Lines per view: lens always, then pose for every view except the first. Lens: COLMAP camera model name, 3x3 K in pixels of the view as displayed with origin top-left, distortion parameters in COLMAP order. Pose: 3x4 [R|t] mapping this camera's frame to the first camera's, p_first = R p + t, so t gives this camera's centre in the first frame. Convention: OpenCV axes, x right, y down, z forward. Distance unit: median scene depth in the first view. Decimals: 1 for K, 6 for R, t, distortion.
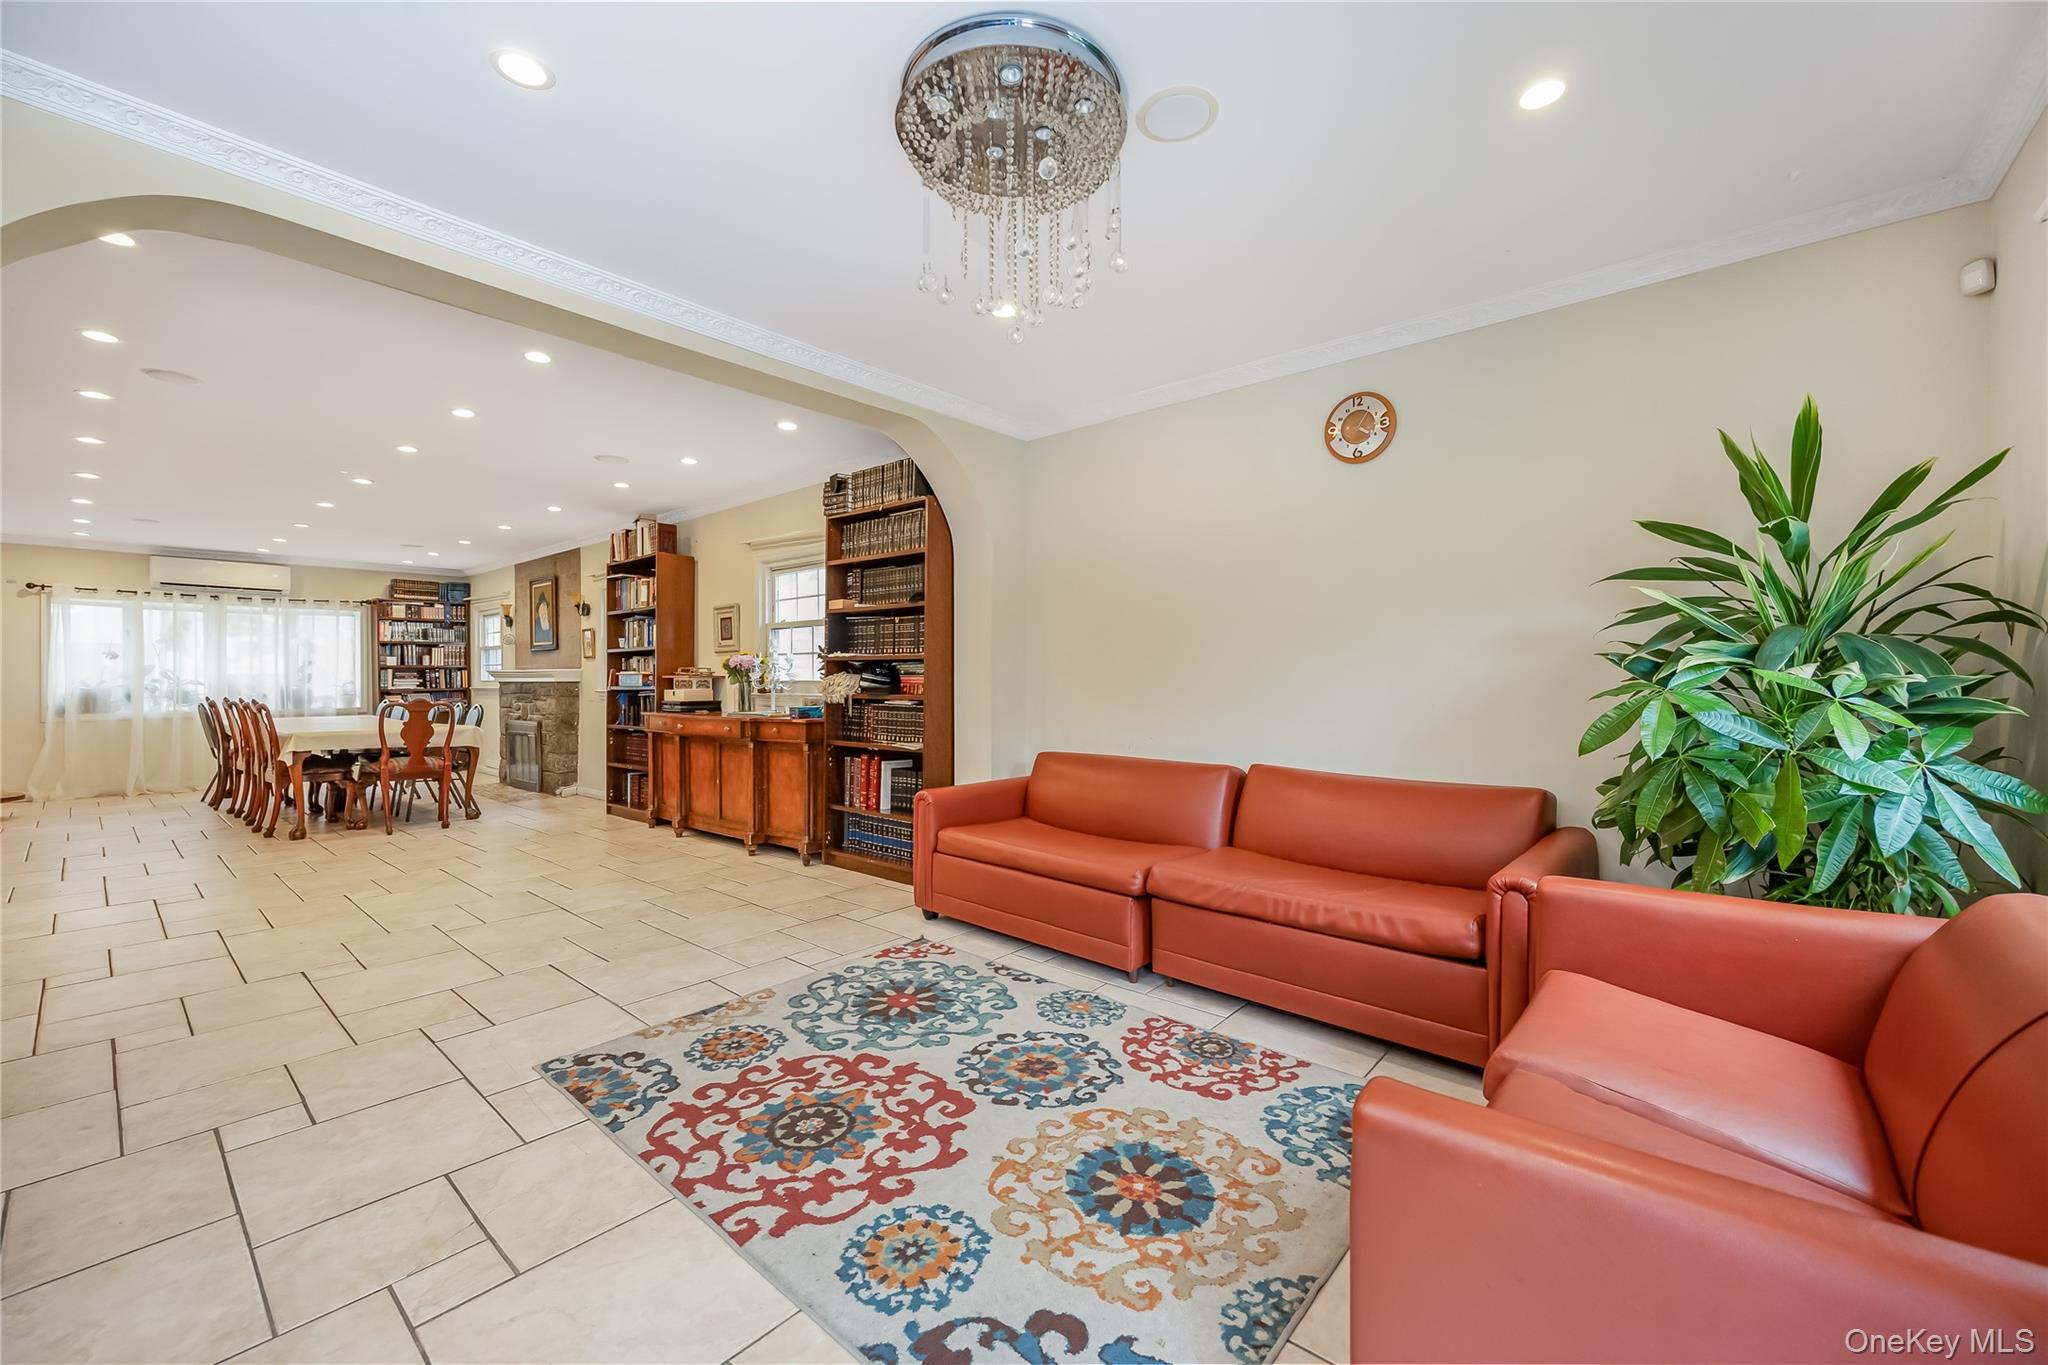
lens RADIAL K [[816.3, 0, 1024.0], [0, 816.3, 682.5], [0, 0, 1]] dist [0.002701, 0.000541]
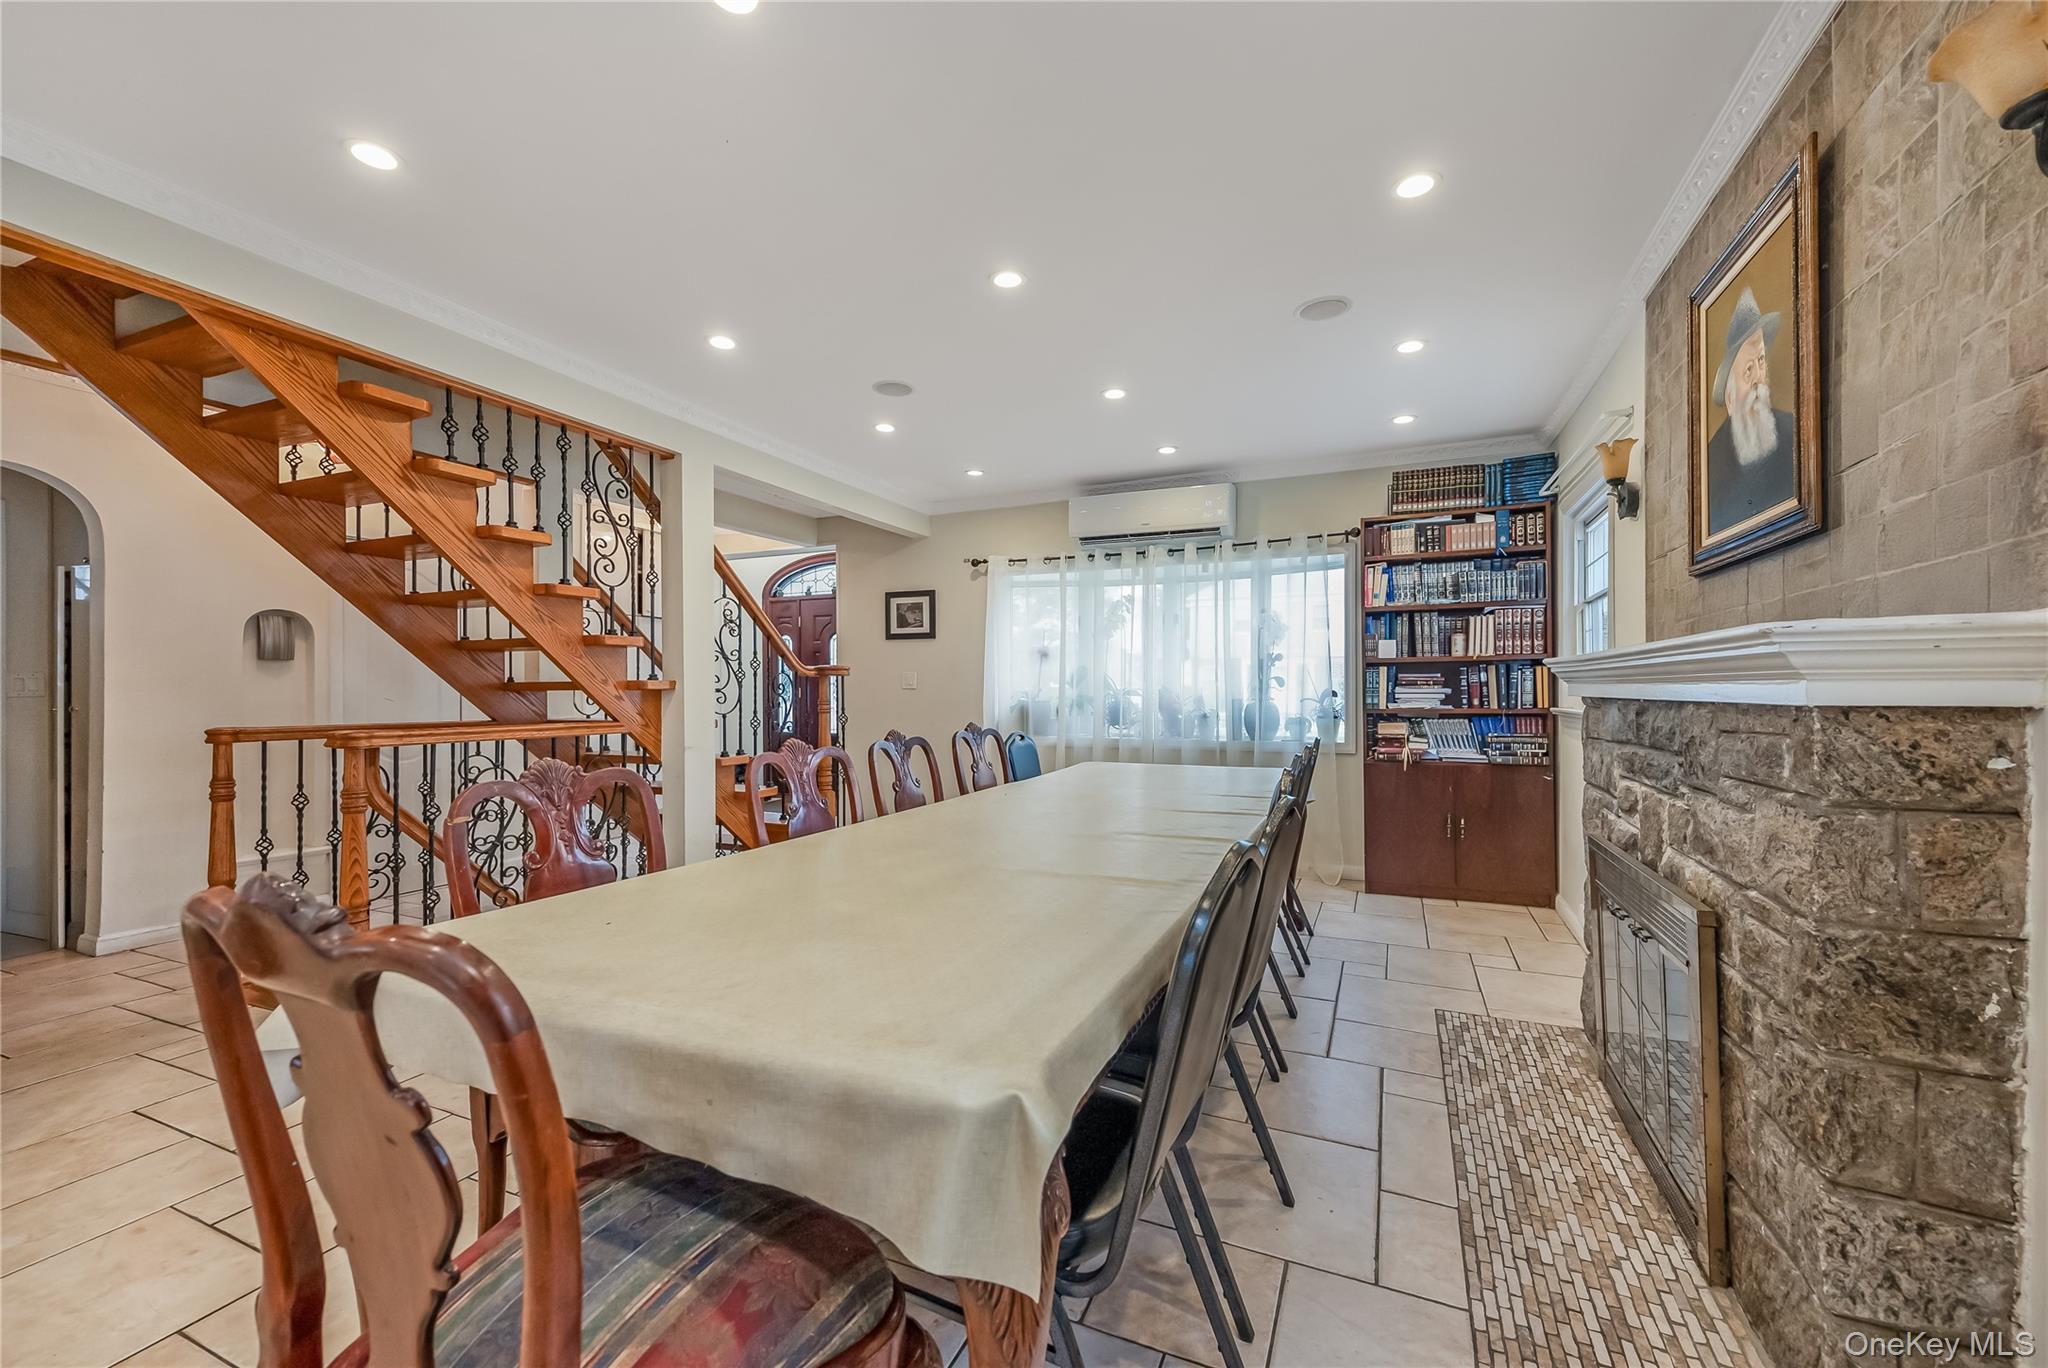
lens RADIAL K [[816.3, 0, 1024.0], [0, 816.3, 684.0], [0, 0, 1]] dist [0.002701, 0.000541]
pose [[0.285159, -0.003522, -0.958474, -0.378381], [-0.004992, 0.999974, -0.005159, -0.002605], [0.958467, 0.006256, 0.285134, 0.657305]]
